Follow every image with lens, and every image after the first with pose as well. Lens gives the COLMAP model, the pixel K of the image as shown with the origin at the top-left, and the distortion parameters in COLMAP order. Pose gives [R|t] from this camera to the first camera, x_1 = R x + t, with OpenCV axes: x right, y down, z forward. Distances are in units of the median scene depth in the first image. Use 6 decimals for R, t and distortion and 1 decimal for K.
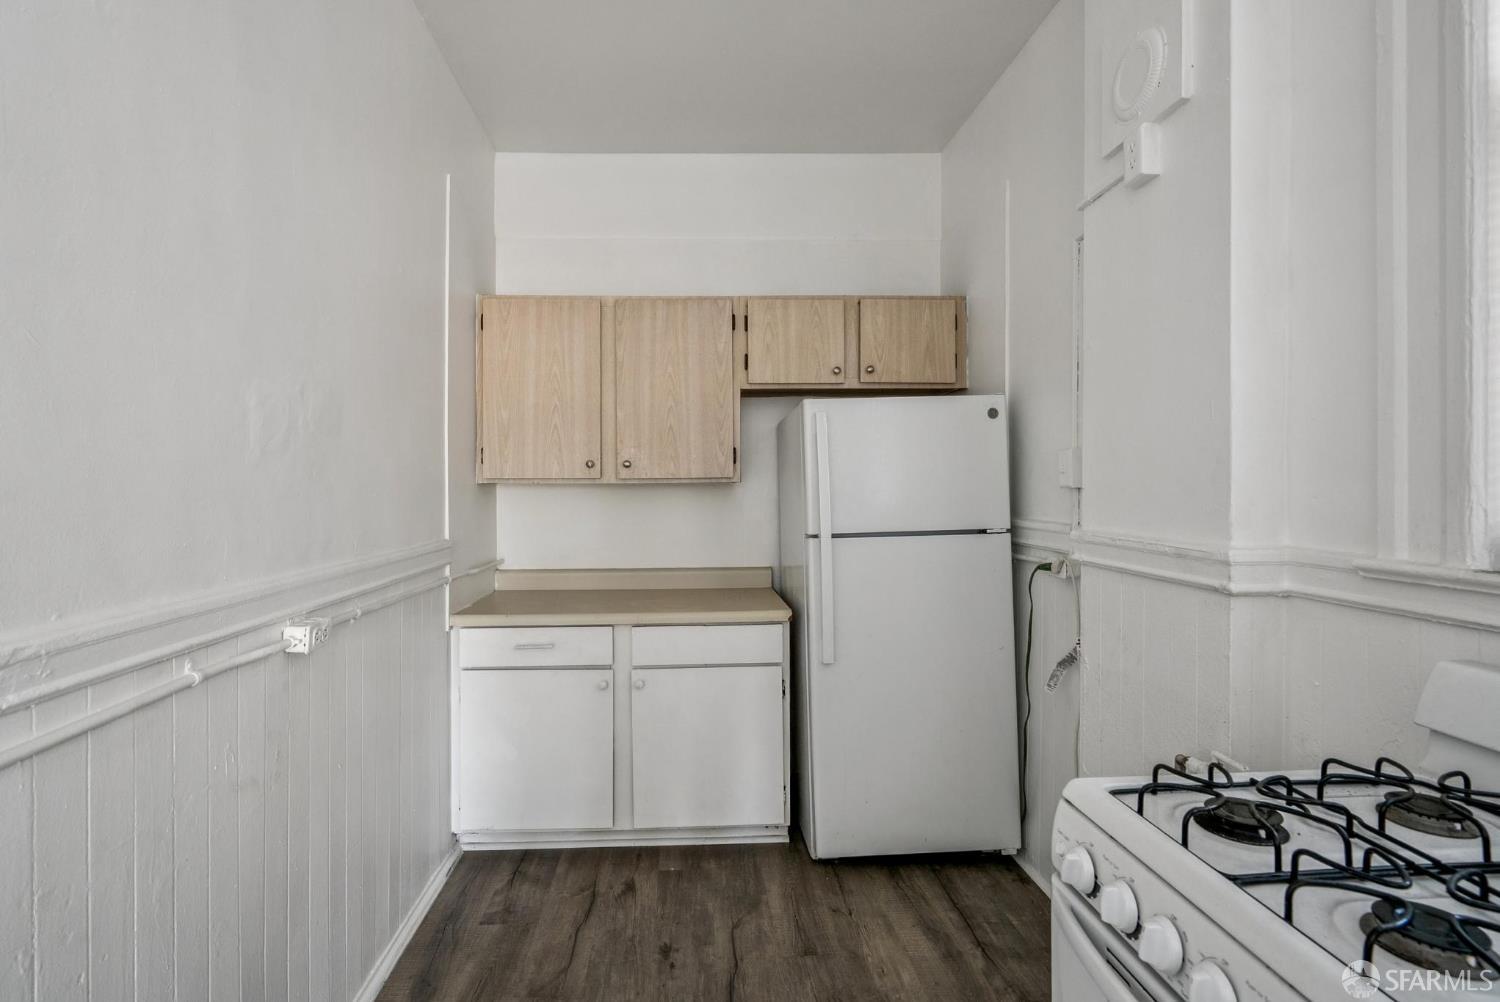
lens RADIAL K [[704.9, 0, 715.8], [0, 704.9, 488.3], [0, 0, 1]] dist [-0.005135, 0.002089]
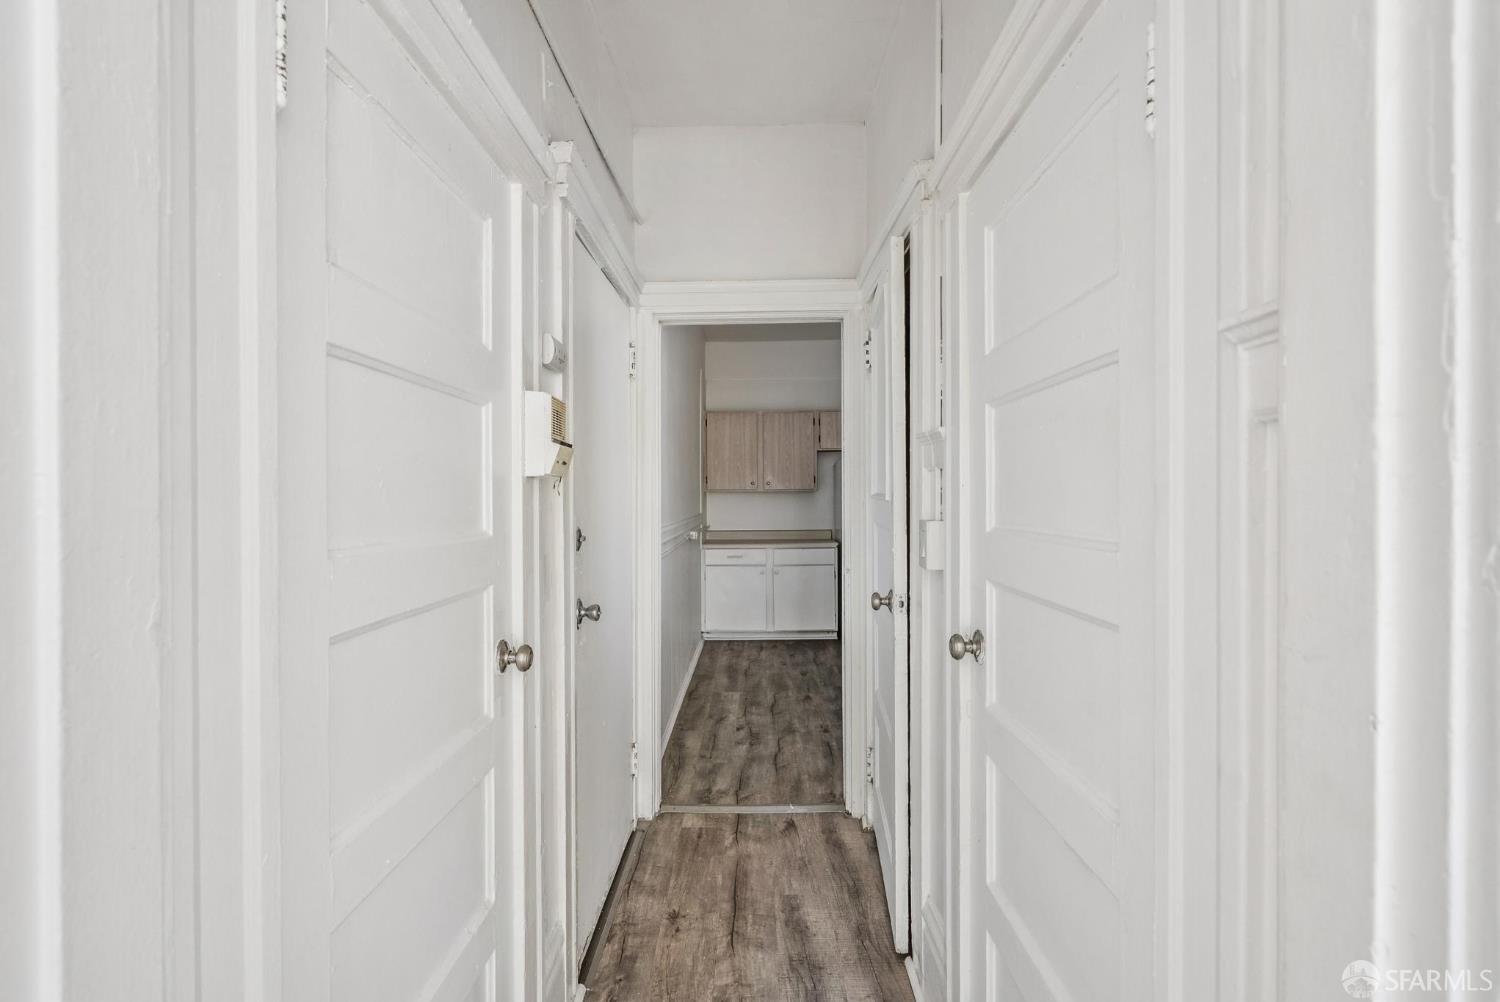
lens RADIAL K [[729.5, 0, 760.0], [0, 729.5, 496.6], [0, 0, 1]] dist [0.001326, 0.002242]
pose [[0.999620, -0.003929, -0.027271, -0.097621], [0.003992, 0.999989, 0.002263, 0.005325], [0.027262, -0.002371, 0.999626, -1.563553]]
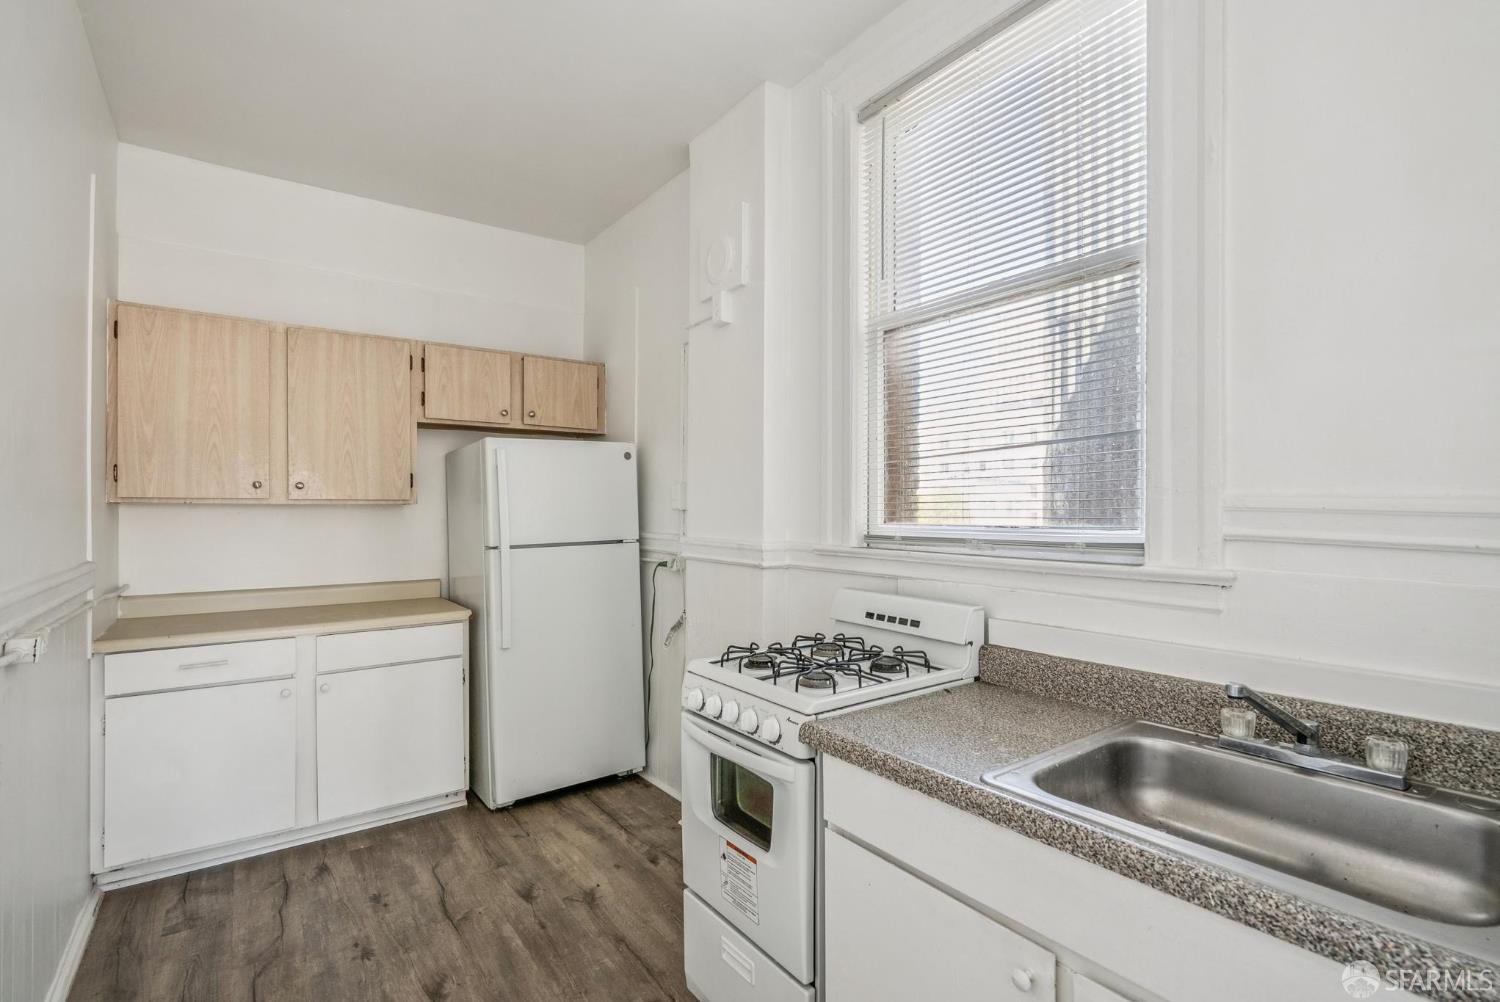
lens RADIAL K [[709.1, 0, 759.5], [0, 709.1, 513.1], [0, 0, 1]] dist [-0.001921, -0.001377]
pose [[0.822016, 0.003083, 0.569456, -0.180848], [-0.003430, 0.999994, -0.000462, 0.005304], [-0.569454, -0.001574, 0.822022, -0.283805]]
